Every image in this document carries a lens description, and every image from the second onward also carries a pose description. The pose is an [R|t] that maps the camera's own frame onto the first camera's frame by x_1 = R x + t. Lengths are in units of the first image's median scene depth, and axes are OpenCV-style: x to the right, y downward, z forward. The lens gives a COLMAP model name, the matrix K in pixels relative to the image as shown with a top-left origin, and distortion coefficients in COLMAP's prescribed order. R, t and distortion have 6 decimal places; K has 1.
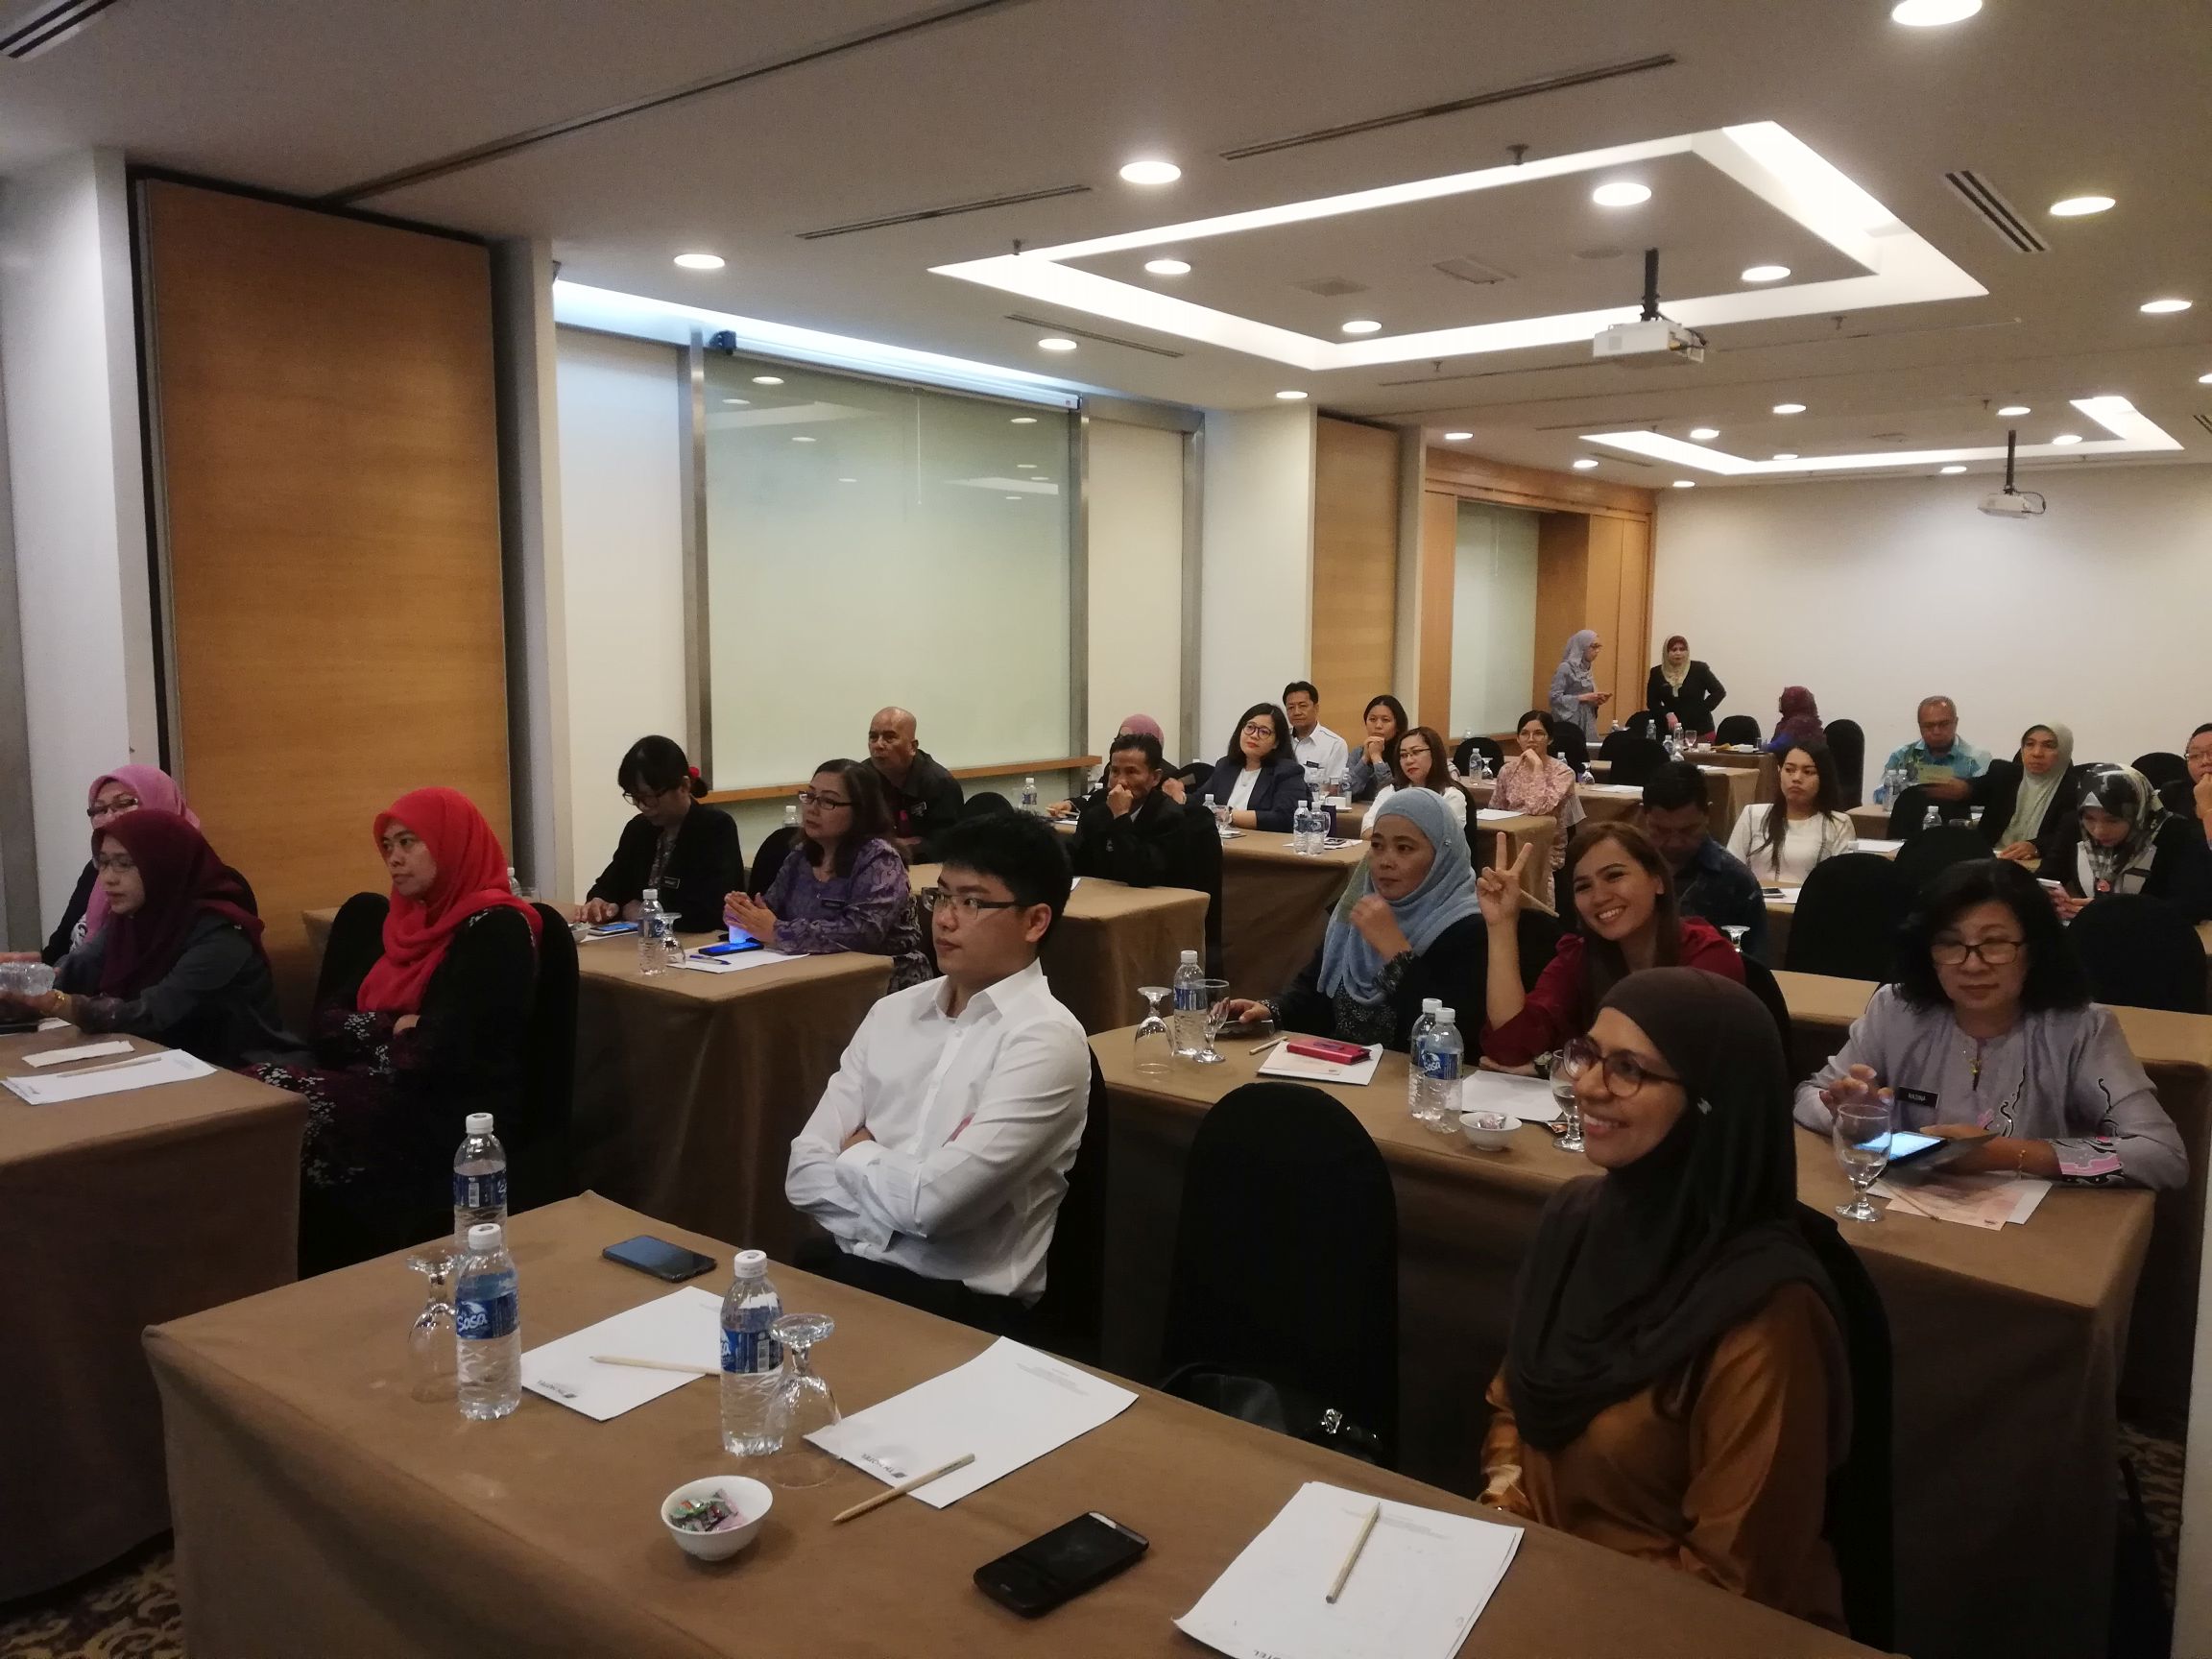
lens RADIAL K [[1640.8, 0, 1102.9], [0, 1640.8, 829.4], [0, 0, 1]] dist [0.050386, -0.044058]
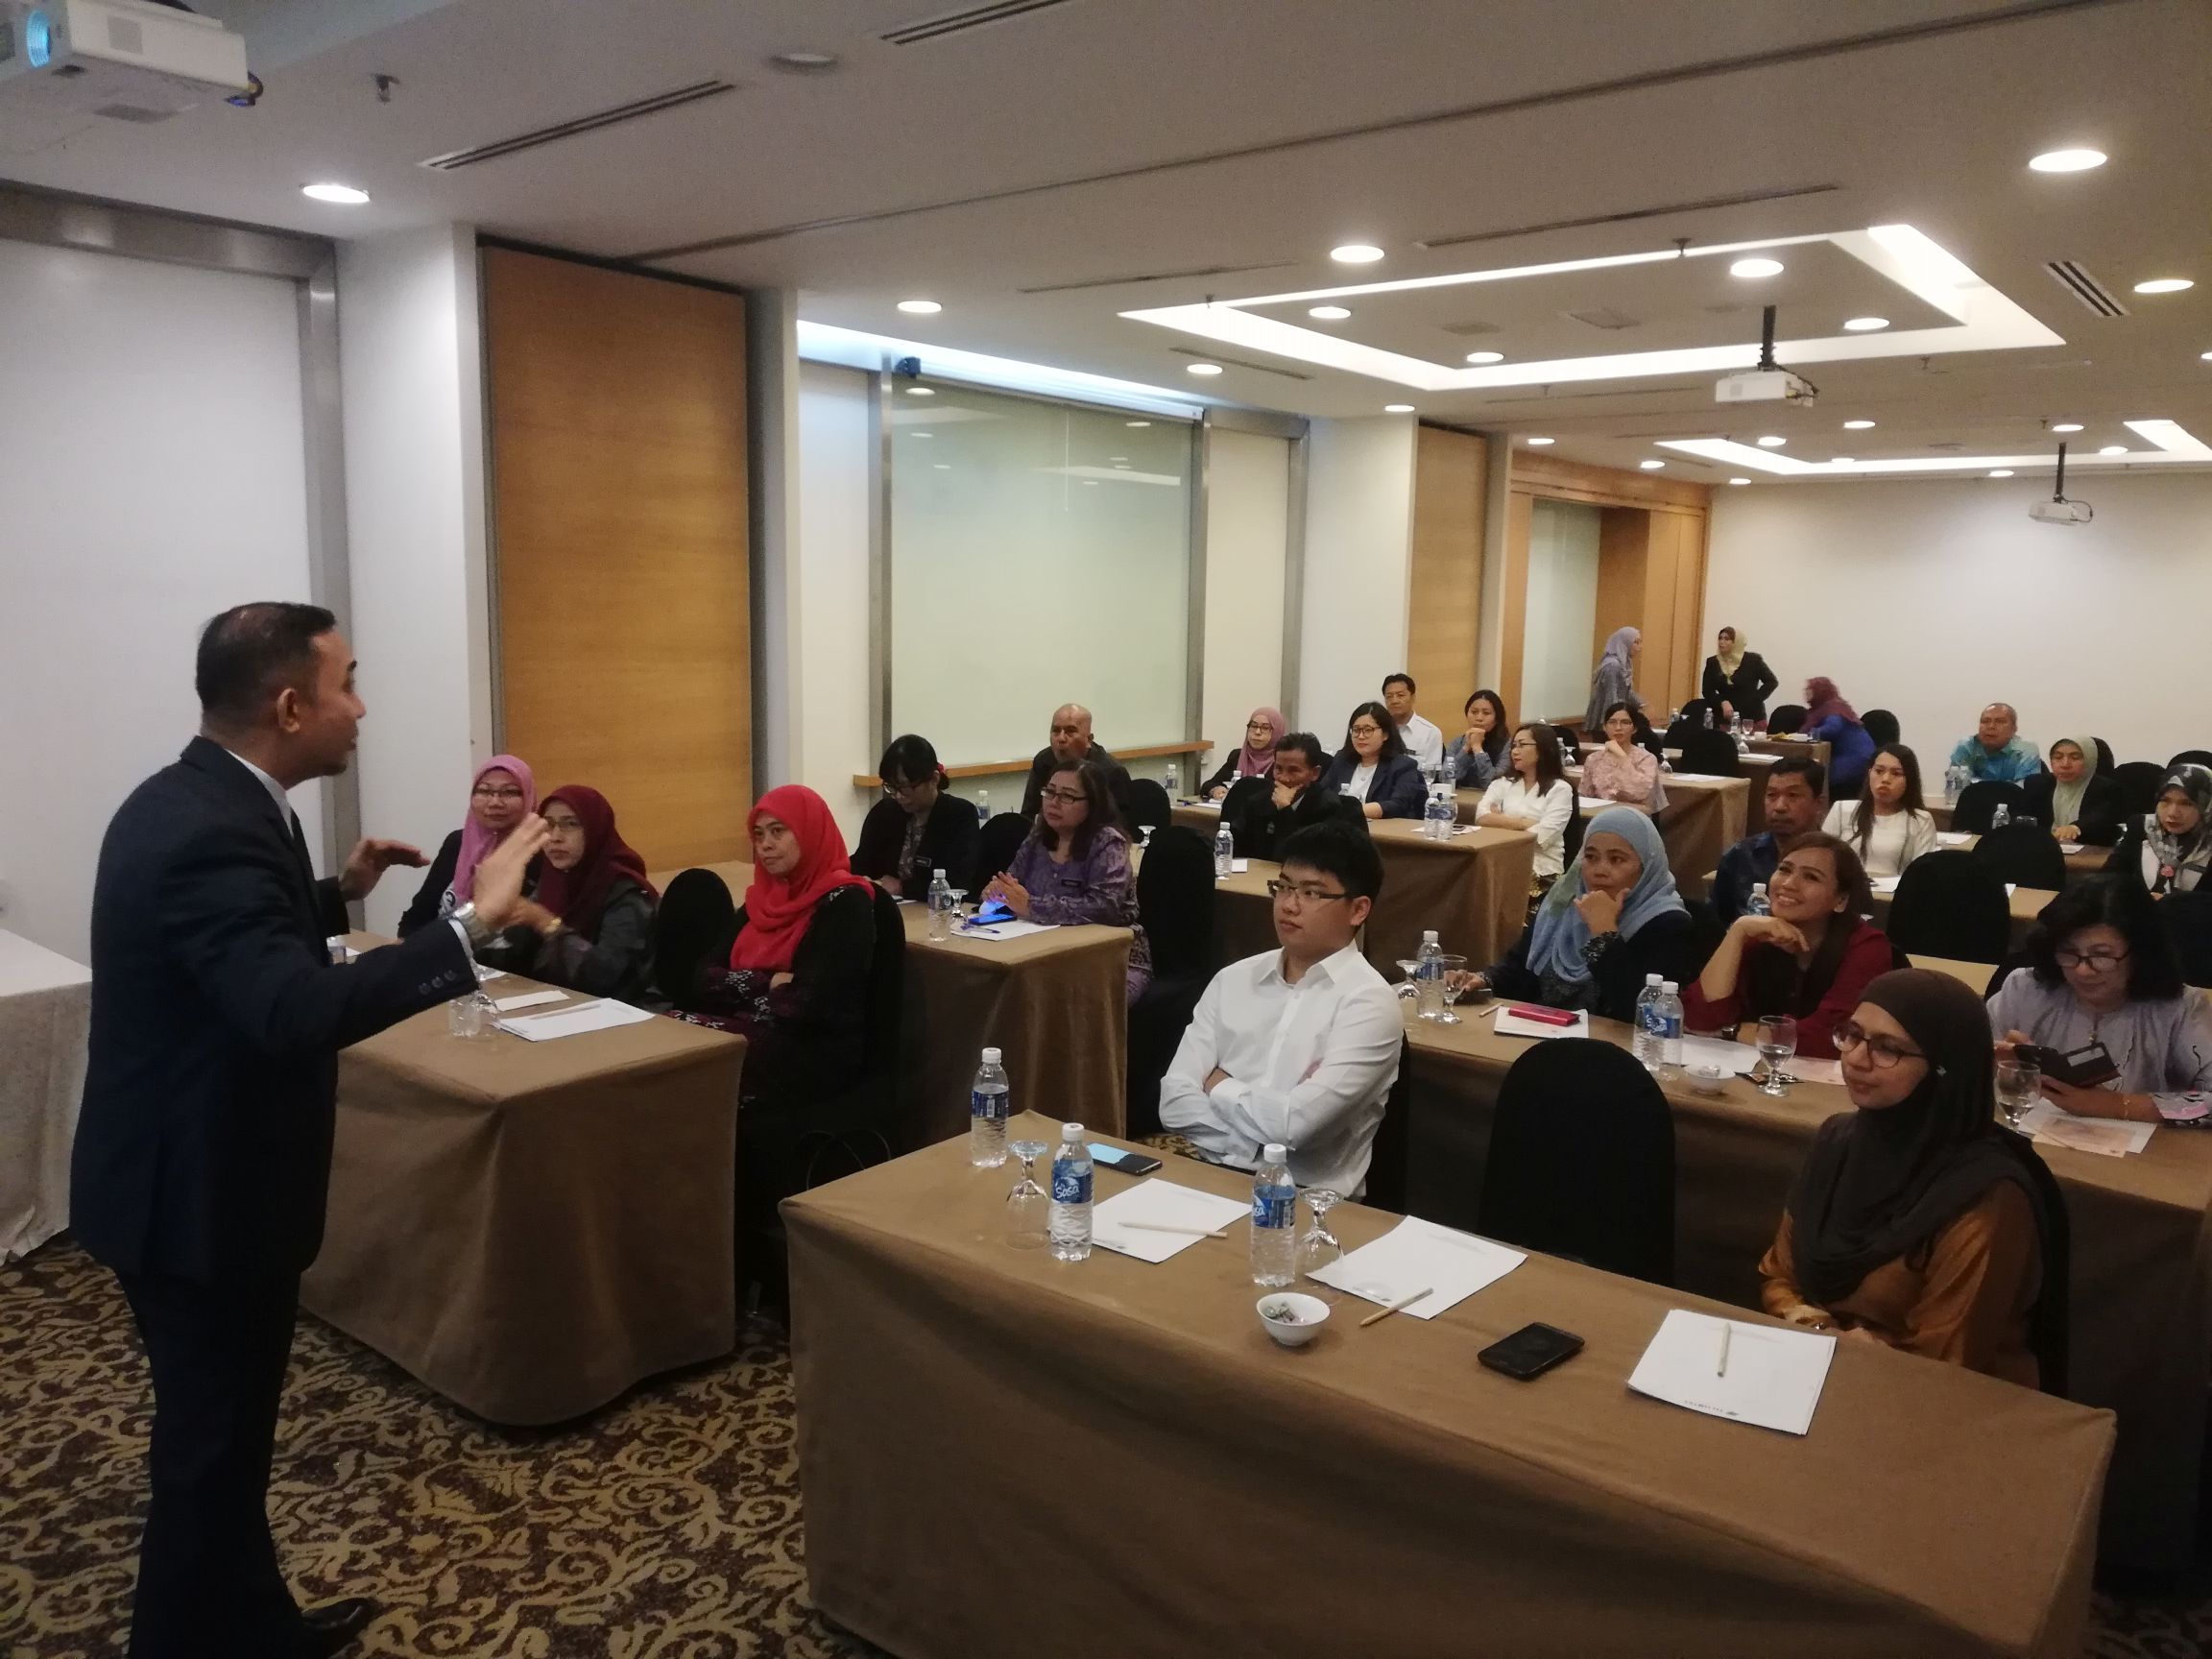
lens RADIAL K [[1640.8, 0, 1108.7], [0, 1640.8, 822.6], [0, 0, 1]] dist [0.050386, -0.044058]
pose [[0.999890, 0.014668, -0.002250, -0.126380], [-0.014627, 0.999745, 0.017211, -0.016326], [0.002502, -0.017176, 0.999849, -0.149055]]
